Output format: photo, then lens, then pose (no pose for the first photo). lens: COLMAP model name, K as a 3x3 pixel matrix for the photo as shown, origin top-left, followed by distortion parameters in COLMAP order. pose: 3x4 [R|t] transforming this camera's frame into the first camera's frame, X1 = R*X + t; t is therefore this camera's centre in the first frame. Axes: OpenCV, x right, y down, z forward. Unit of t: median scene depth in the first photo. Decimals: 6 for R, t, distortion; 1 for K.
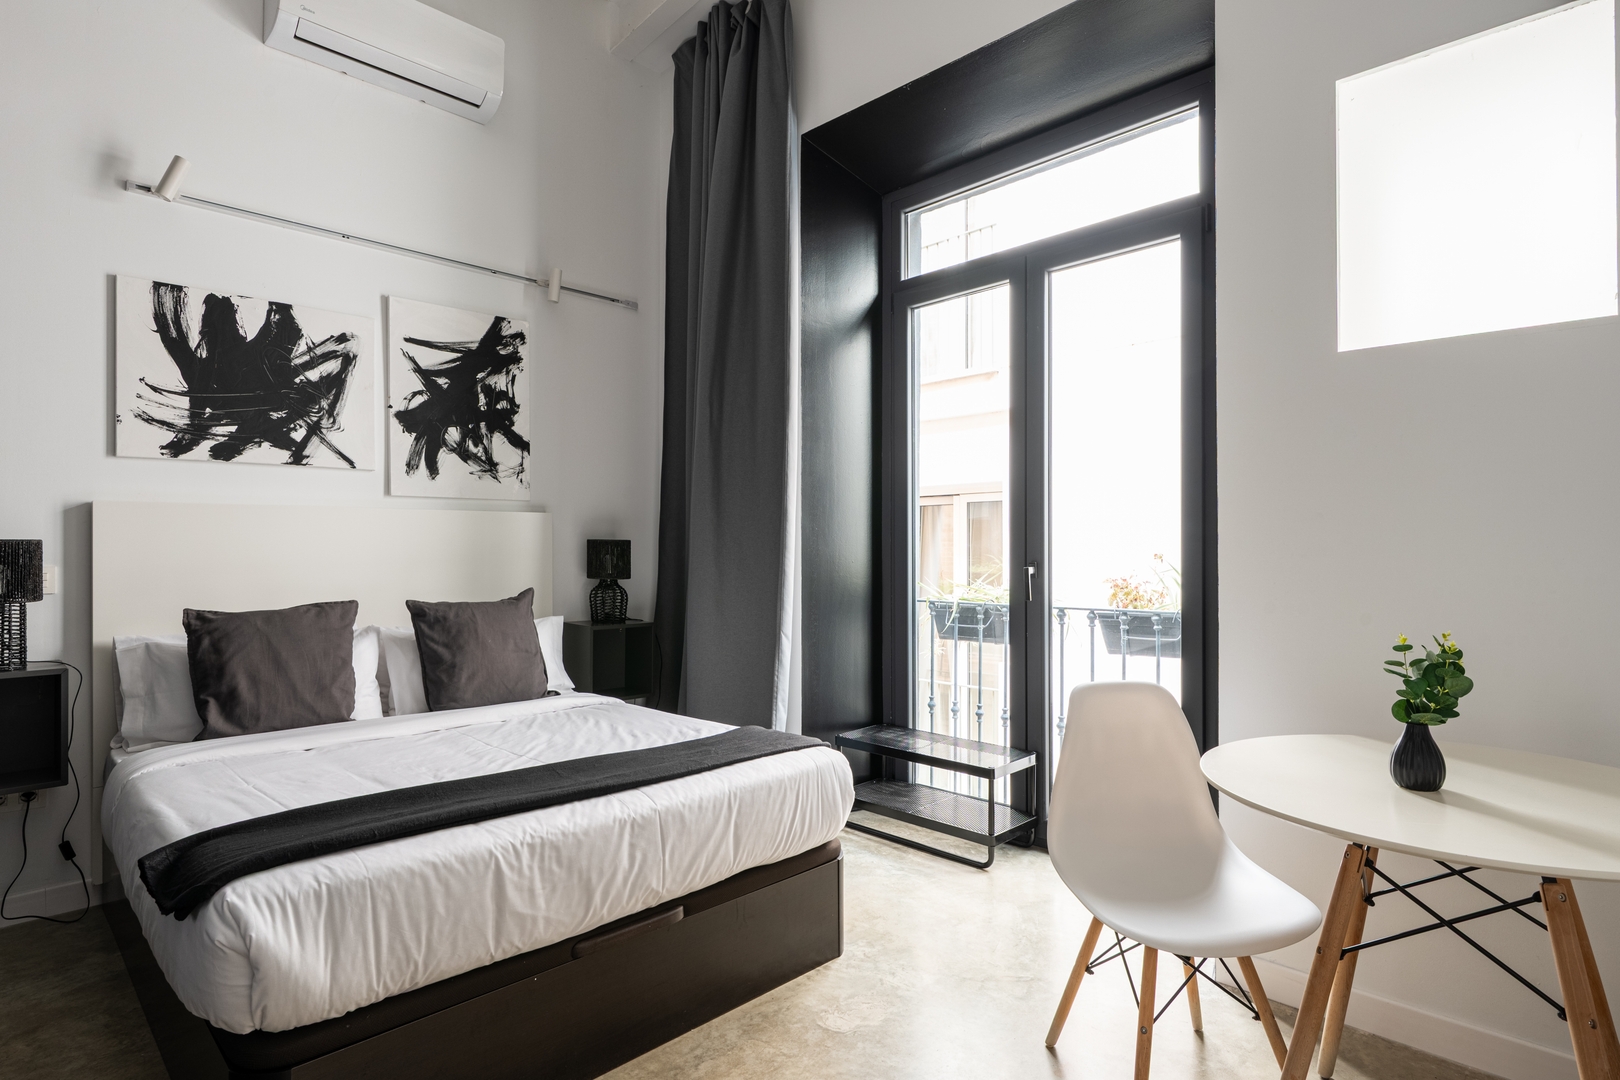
lens RADIAL K [[850.2, 0, 810.8], [0, 850.2, 547.3], [0, 0, 1]] dist [-0.002581, 0.001549]
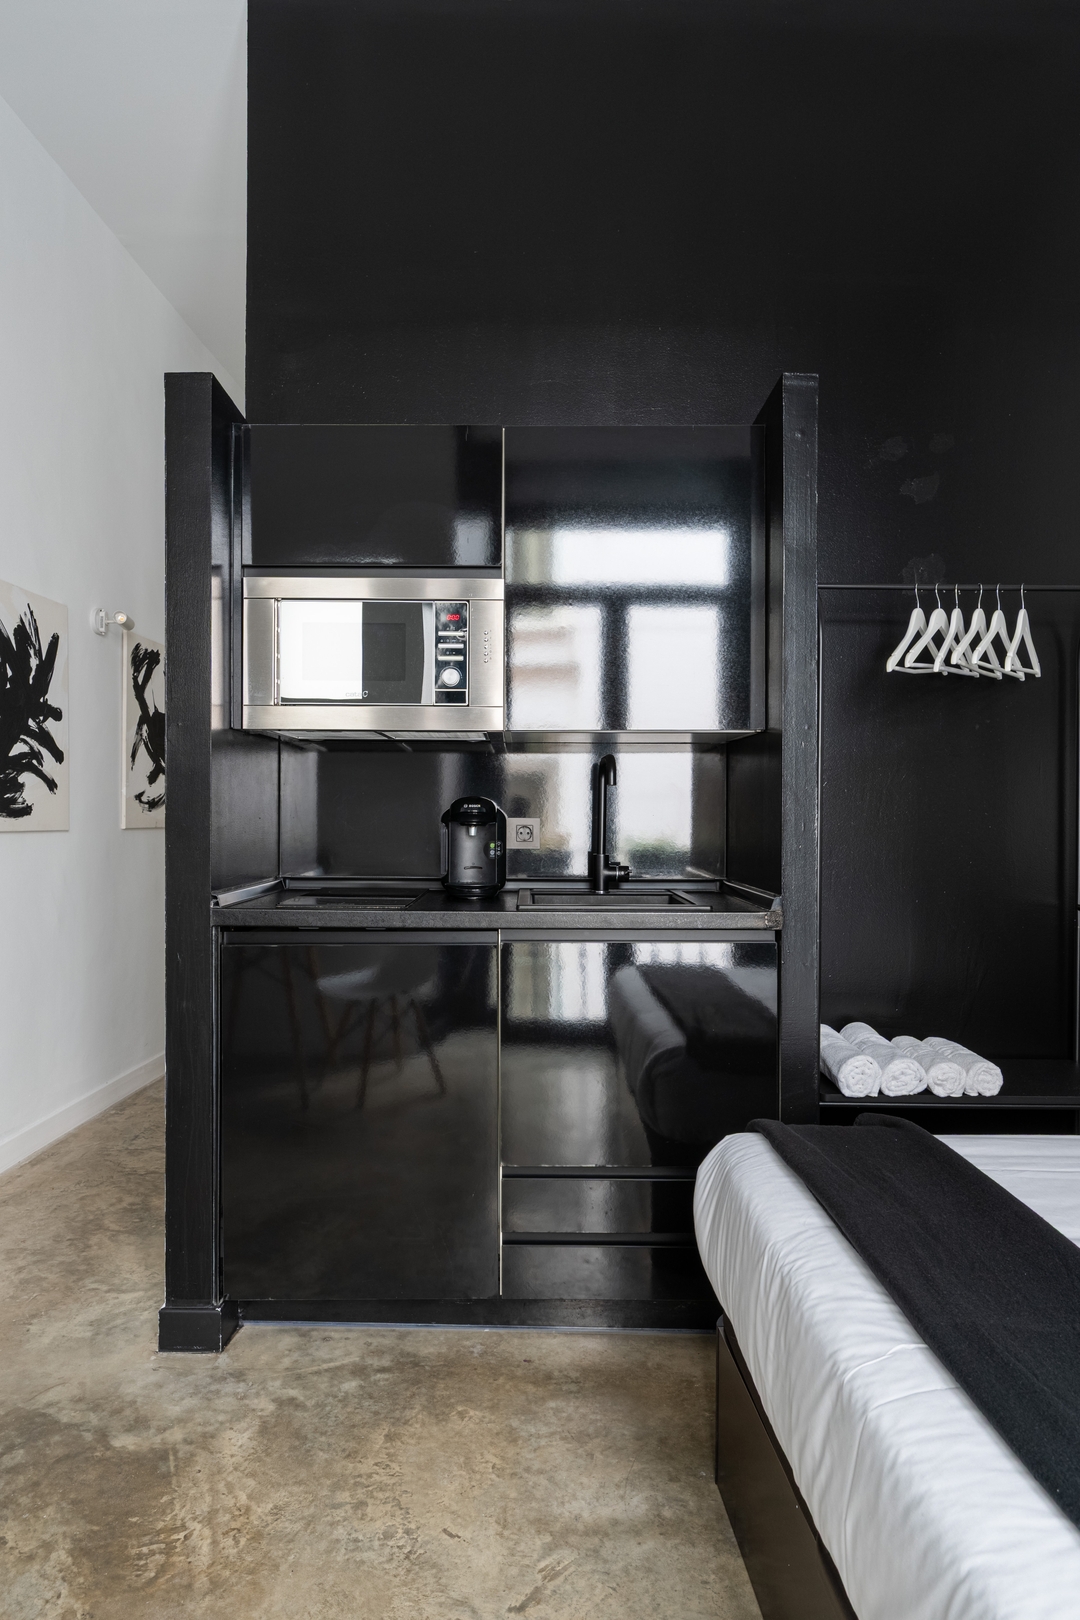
lens RADIAL K [[1010.4, 0, 529.1], [0, 1010.4, 822.3], [0, 0, 1]] dist [0.001782, 0.000423]
pose [[-0.677063, 0.006202, -0.735899, 0.187799], [-0.001389, 0.999952, 0.009705, -0.000803], [0.735923, 0.007593, -0.677022, 0.719313]]
